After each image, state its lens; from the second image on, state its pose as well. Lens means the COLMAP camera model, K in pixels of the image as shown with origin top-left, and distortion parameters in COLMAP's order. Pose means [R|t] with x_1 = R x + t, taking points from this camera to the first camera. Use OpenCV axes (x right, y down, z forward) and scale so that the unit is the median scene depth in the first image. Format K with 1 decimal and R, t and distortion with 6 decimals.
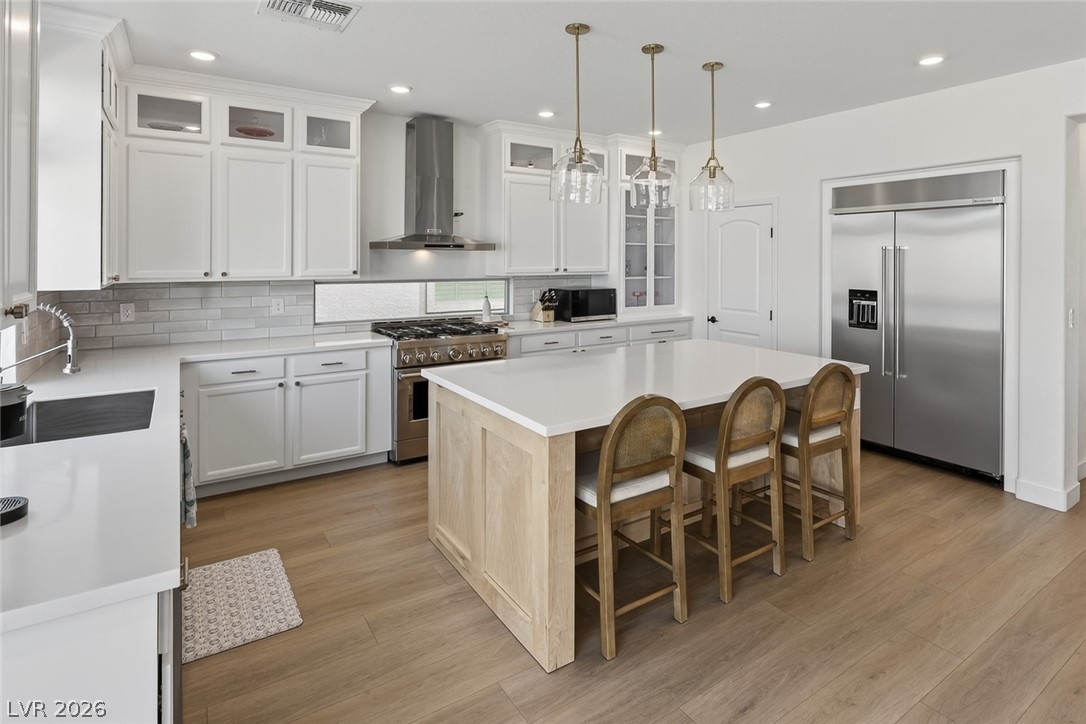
lens RADIAL K [[578.2, 0, 578.1], [0, 578.2, 258.6], [0, 0, 1]] dist [-0.003616, -0.000489]
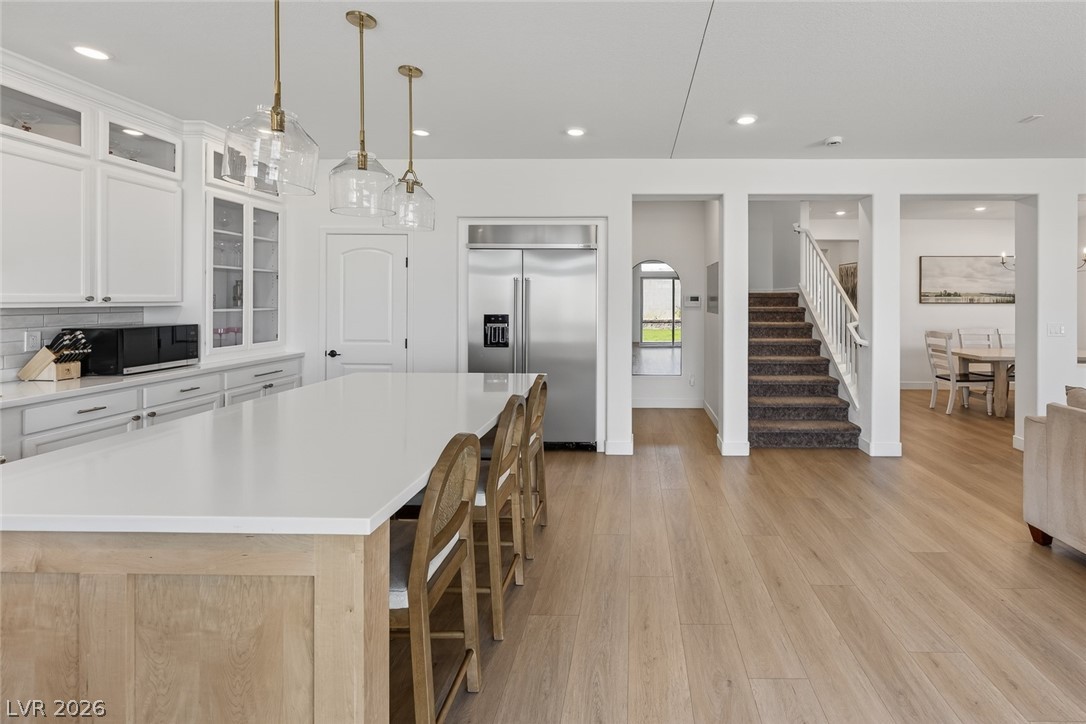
lens RADIAL K [[479.7, 0, 629.0], [0, 479.7, 298.3], [0, 0, 1]] dist [0.001270, 0.000442]
pose [[0.578946, 0.002904, 0.815361, -0.127177], [0.000212, 0.999993, -0.003712, 0.021298], [-0.815366, 0.002322, 0.578941, 0.183406]]
